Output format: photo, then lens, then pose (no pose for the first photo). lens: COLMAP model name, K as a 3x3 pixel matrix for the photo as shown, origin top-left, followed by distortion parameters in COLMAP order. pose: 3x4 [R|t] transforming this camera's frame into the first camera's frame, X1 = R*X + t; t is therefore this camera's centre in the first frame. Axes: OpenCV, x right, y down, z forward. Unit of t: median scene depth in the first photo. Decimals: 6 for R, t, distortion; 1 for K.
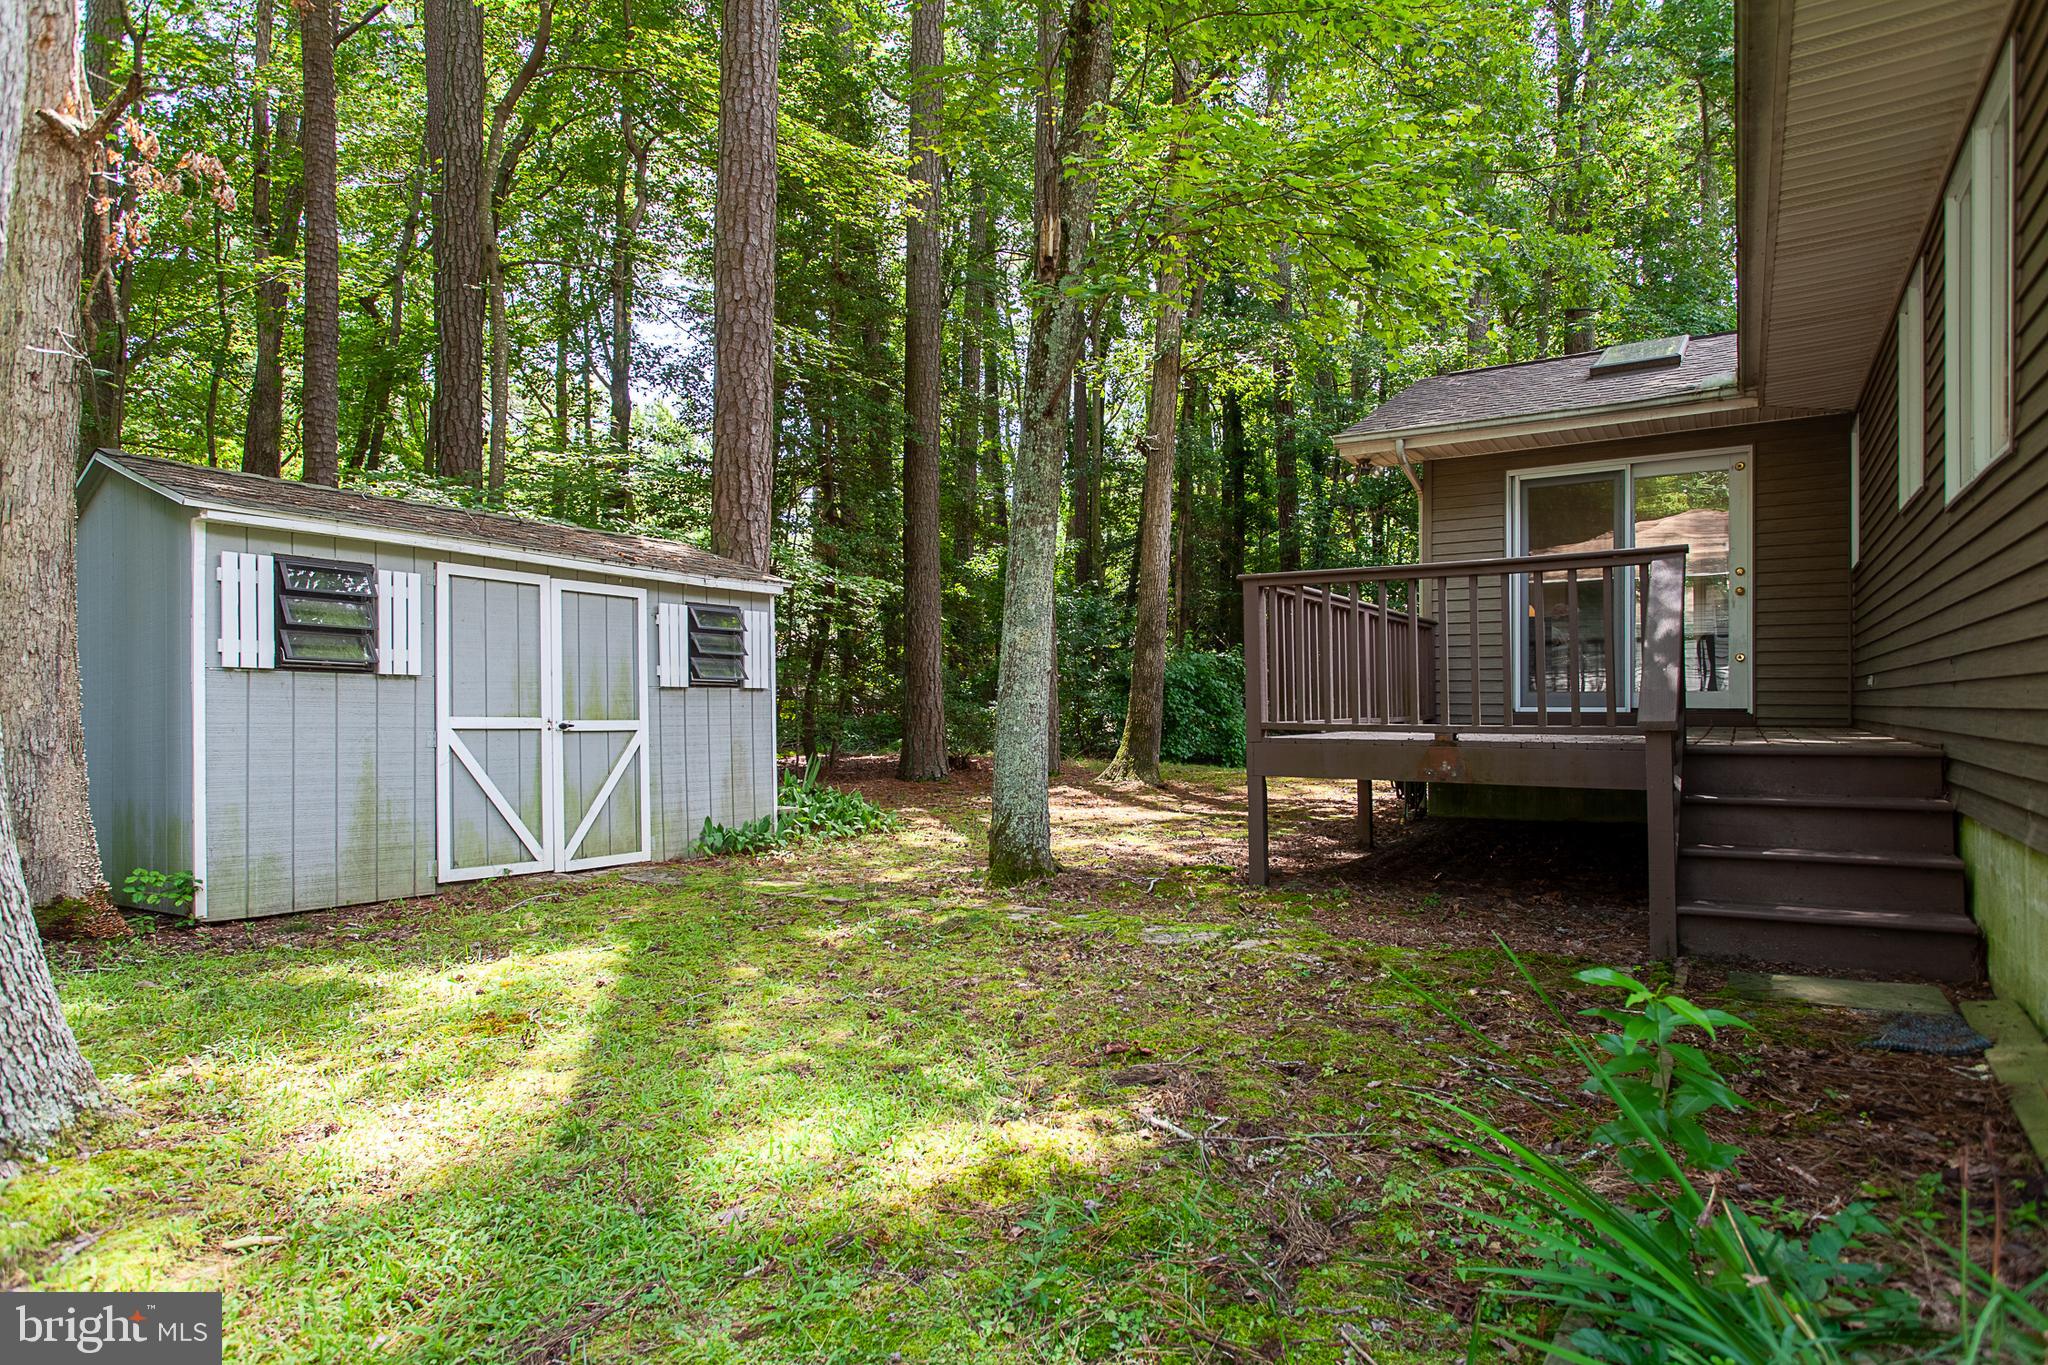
lens RADIAL K [[1121.6, 0, 1046.6], [0, 1121.6, 734.4], [0, 0, 1]] dist [-0.001366, 0.001780]
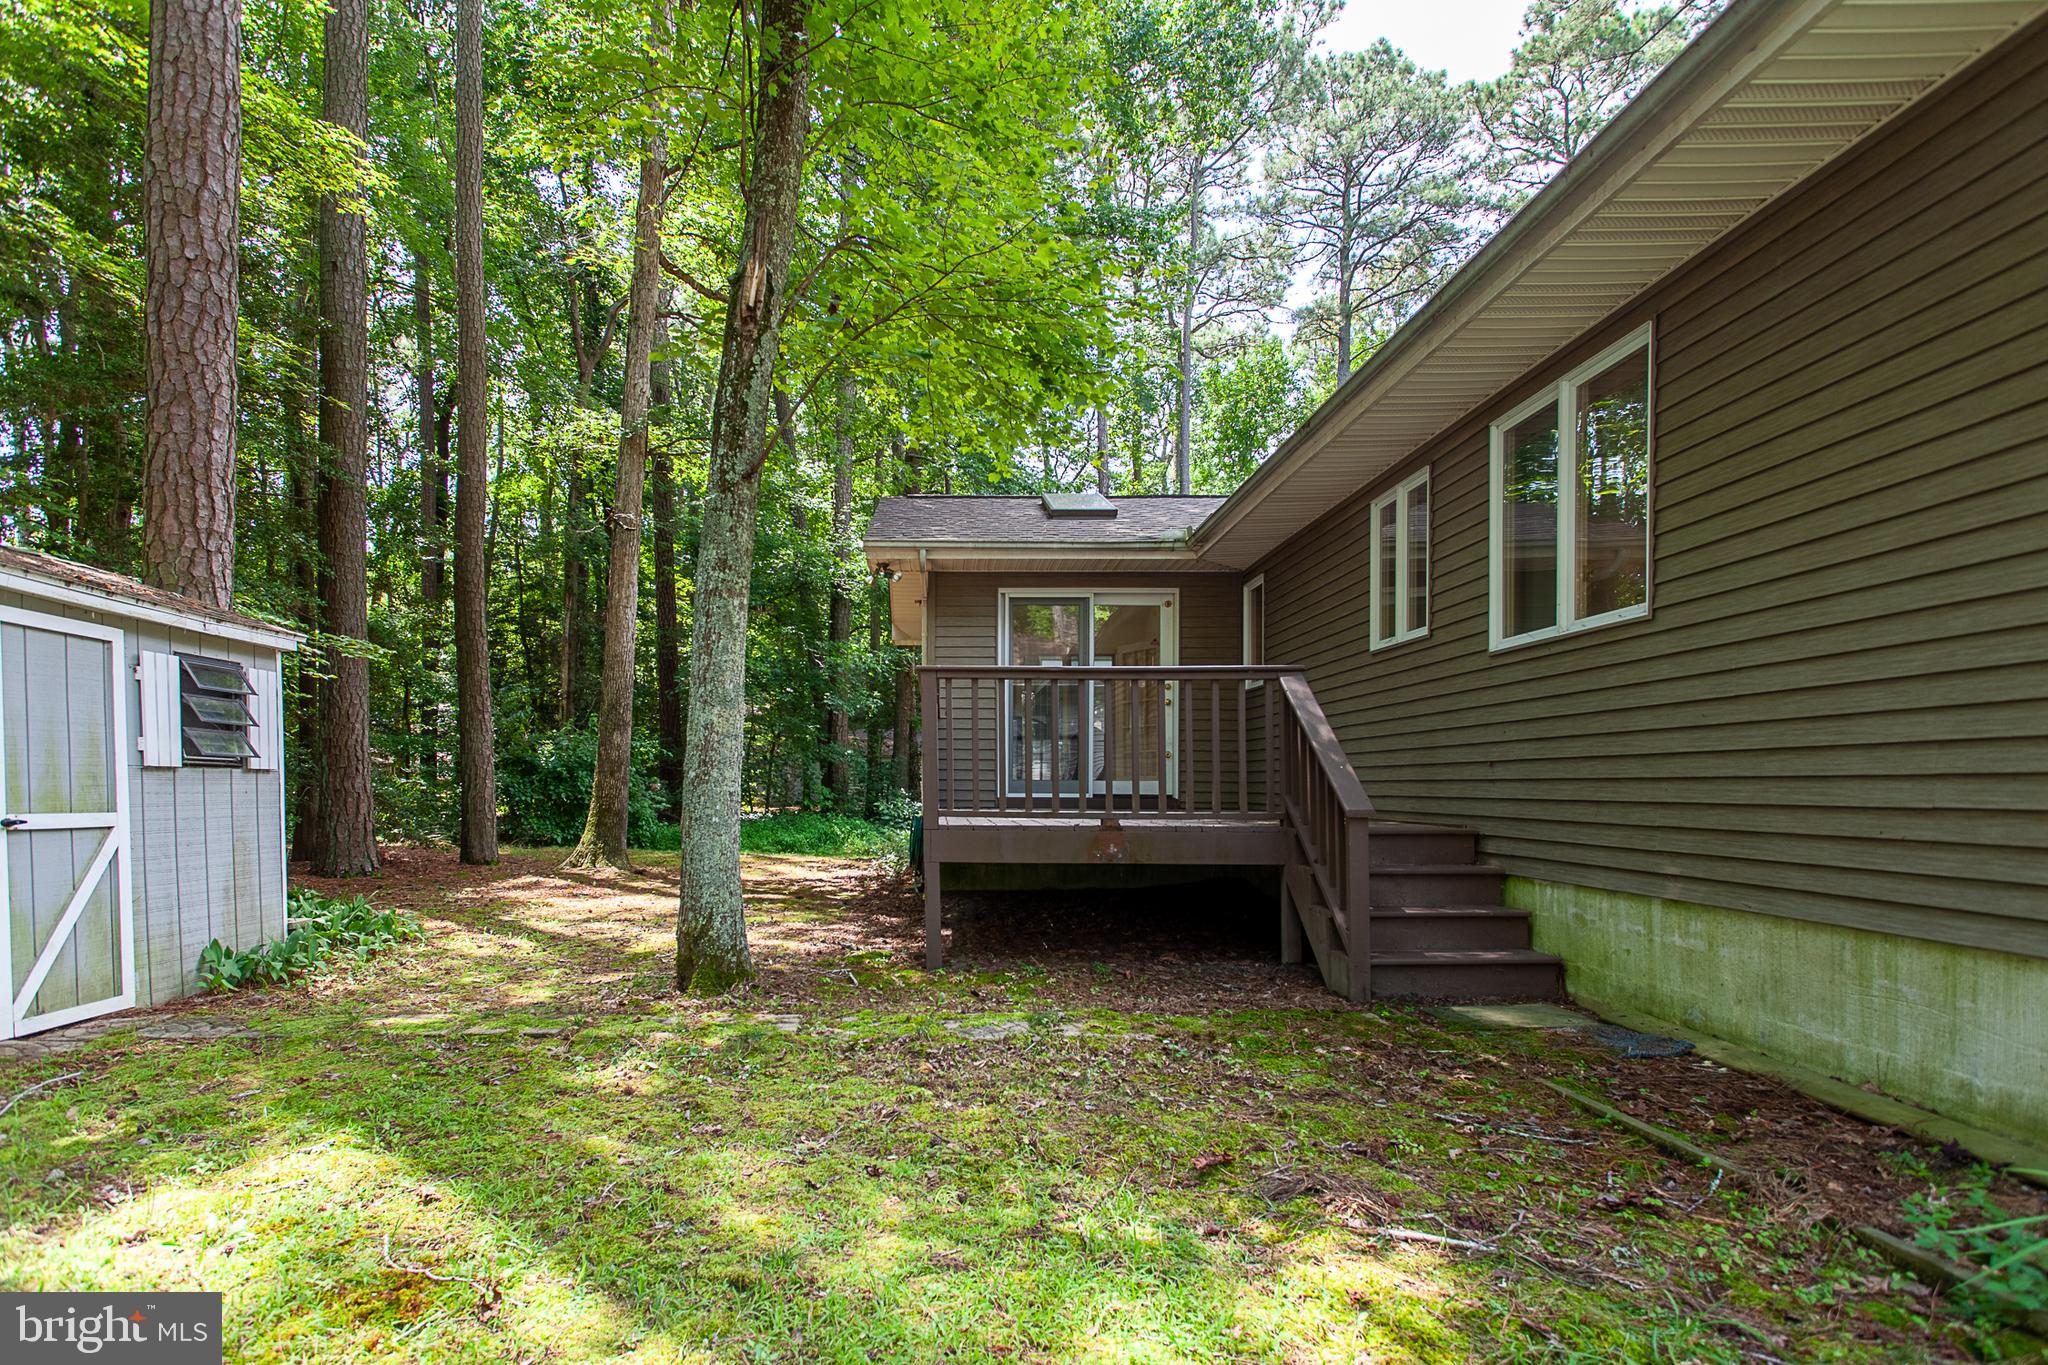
lens RADIAL K [[1033.1, 0, 1065.9], [0, 1033.1, 820.9], [0, 0, 1]] dist [0.010002, 0.000270]
pose [[0.857919, -0.011766, 0.513650, -0.169259], [0.009520, 0.999930, 0.007005, -0.005484], [-0.513696, -0.001120, 0.857971, 0.107031]]
